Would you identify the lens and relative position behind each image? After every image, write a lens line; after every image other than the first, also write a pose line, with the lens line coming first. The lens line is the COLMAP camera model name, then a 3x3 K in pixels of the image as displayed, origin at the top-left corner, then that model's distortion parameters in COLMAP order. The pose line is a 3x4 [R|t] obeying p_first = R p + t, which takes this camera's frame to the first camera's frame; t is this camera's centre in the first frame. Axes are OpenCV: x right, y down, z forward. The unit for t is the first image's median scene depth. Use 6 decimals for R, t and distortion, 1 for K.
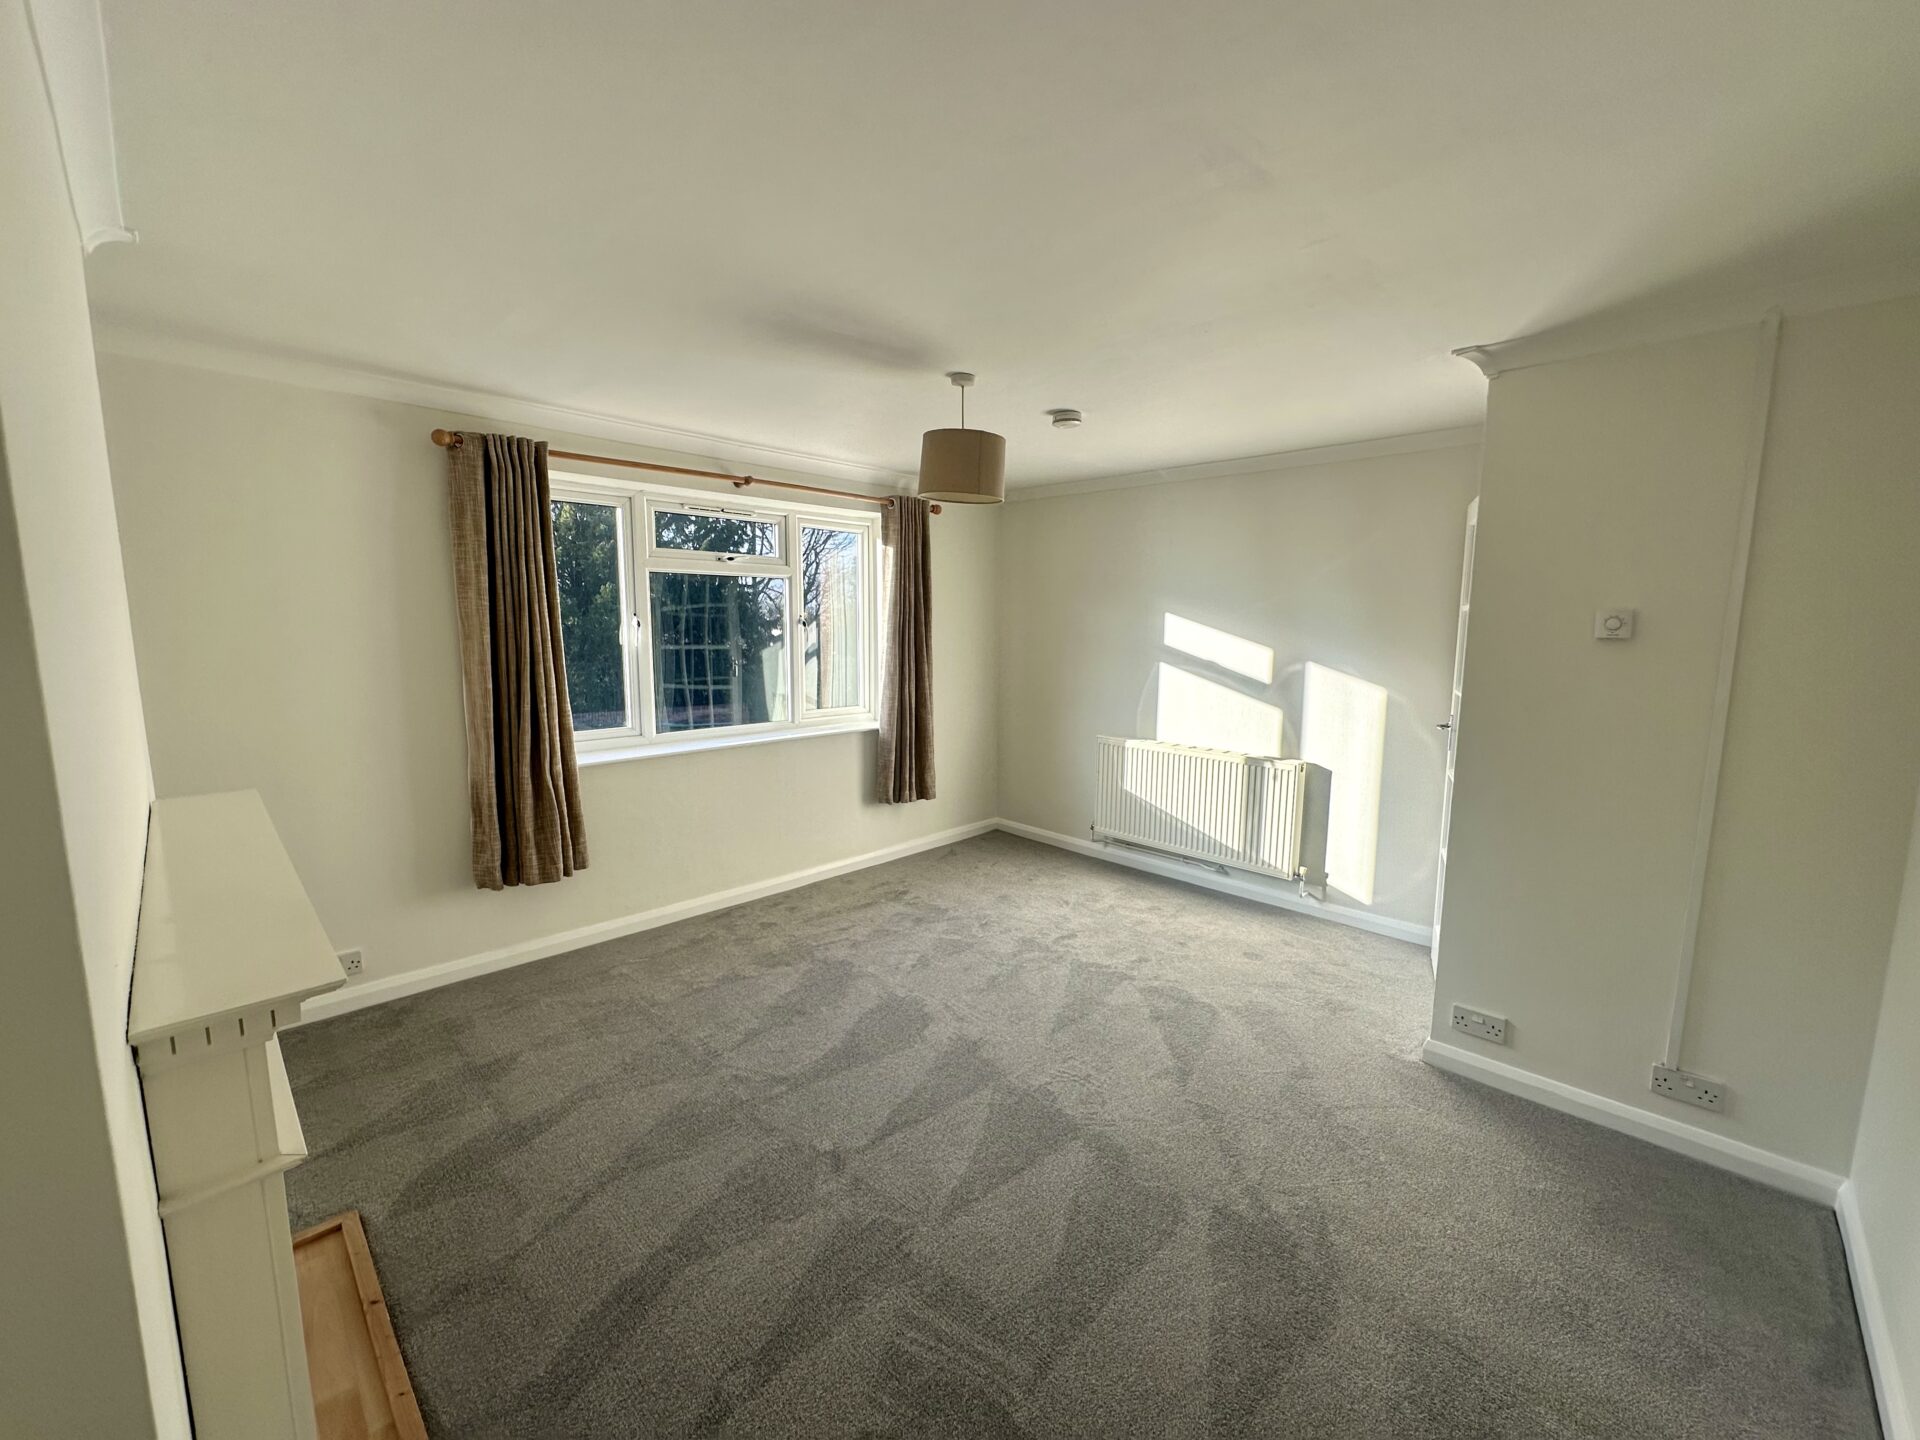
lens RADIAL K [[771.5, 0, 954.5], [0, 771.5, 729.3], [0, 0, 1]] dist [-0.003494, -0.000107]
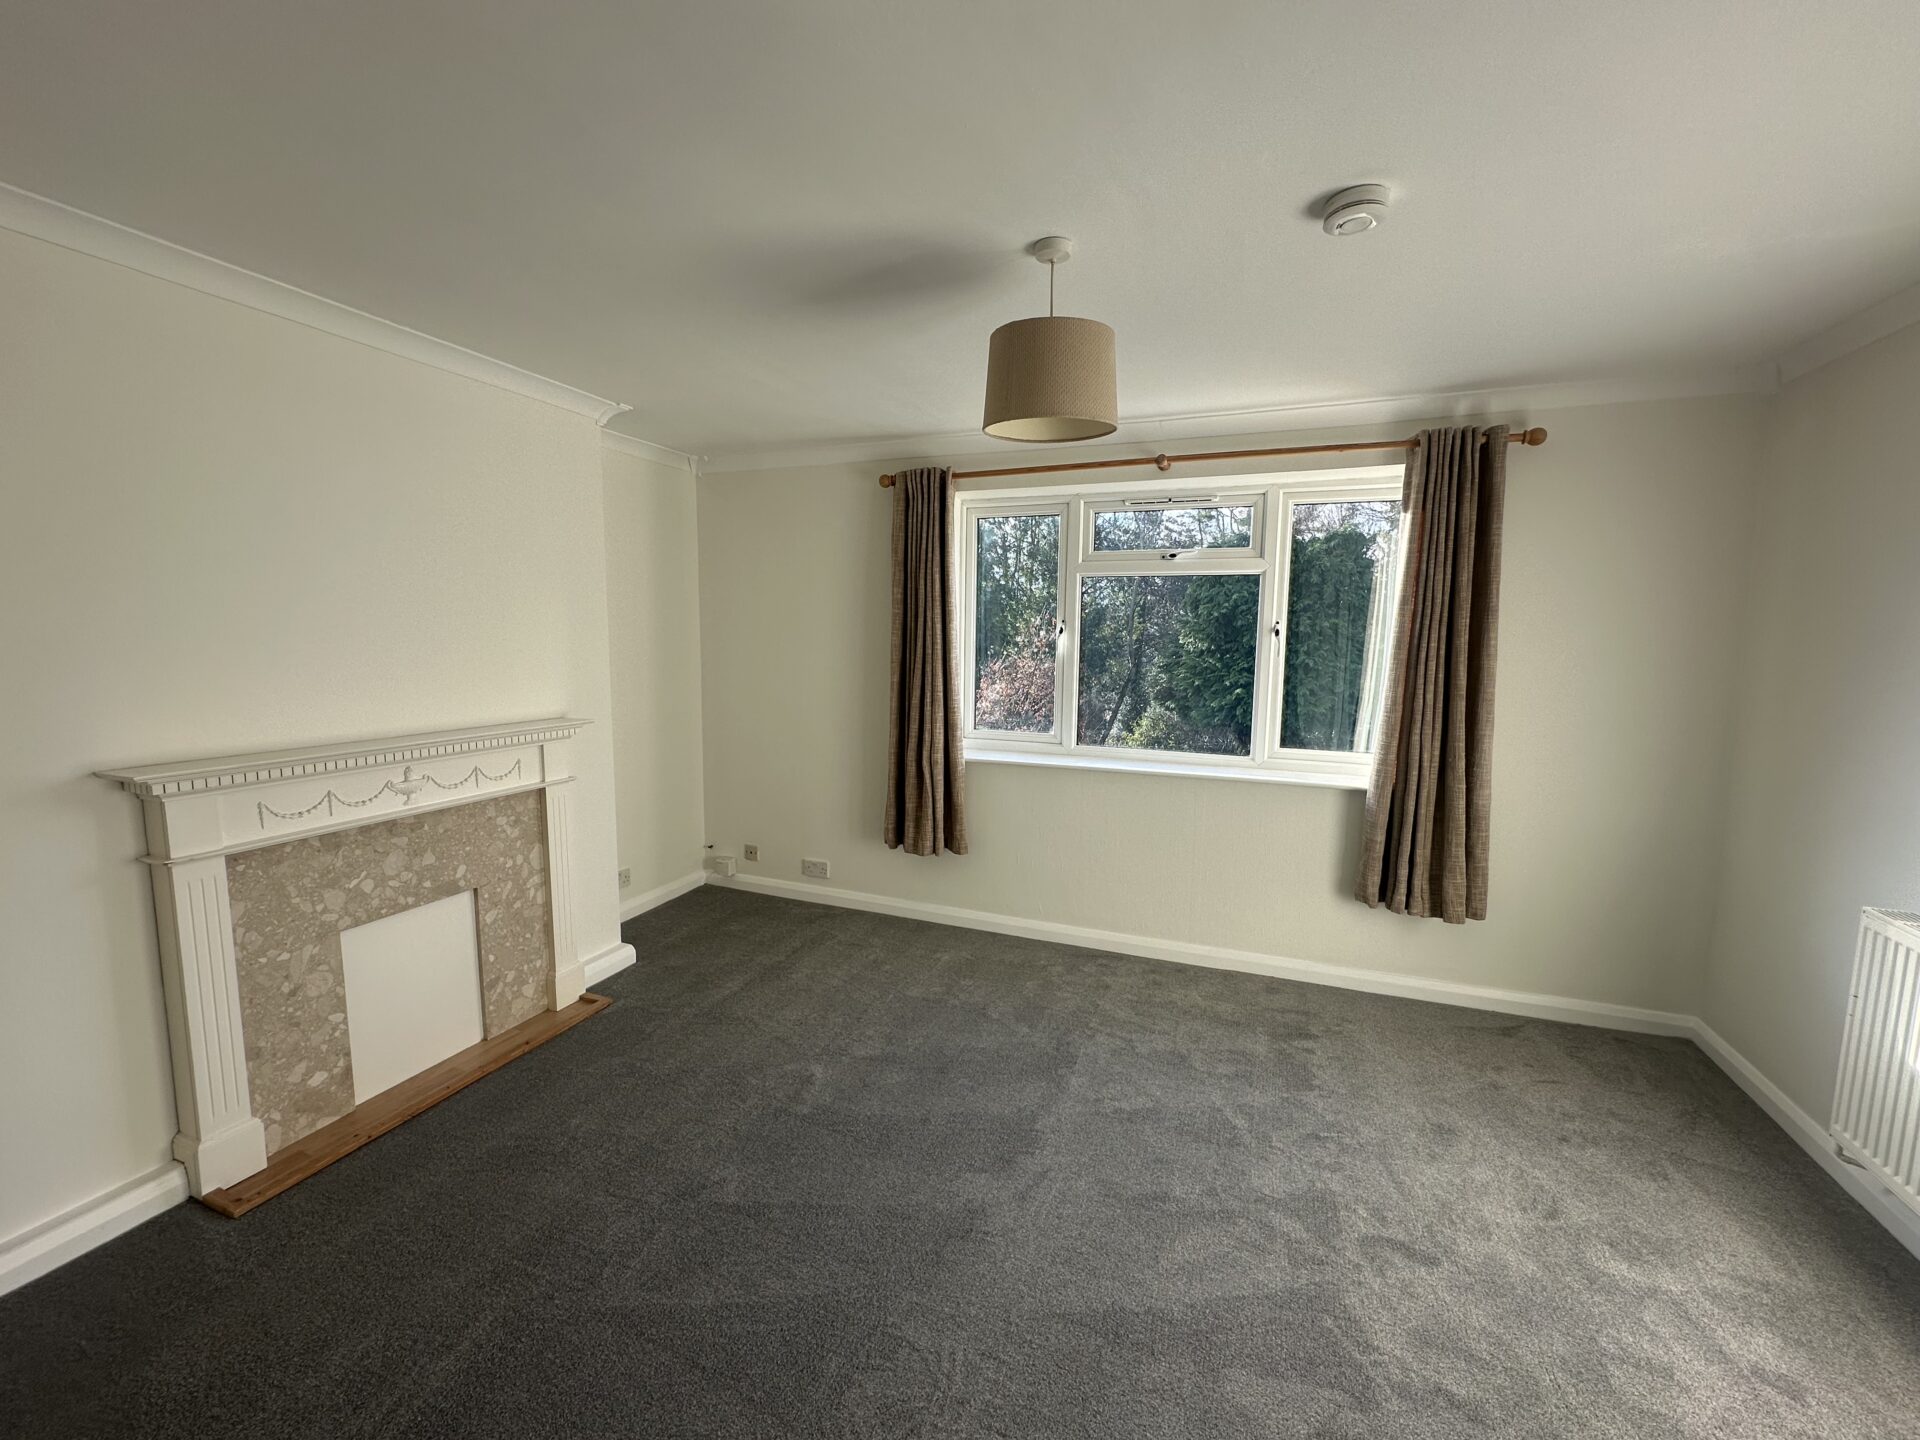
lens RADIAL K [[771.5, 0, 952.1], [0, 771.5, 719.9], [0, 0, 1]] dist [-0.003494, -0.000107]
pose [[0.394361, 0.103903, -0.913063, 0.403388], [-0.137559, 0.989067, 0.053138, -0.051752], [0.908601, 0.104645, 0.404343, 0.443830]]
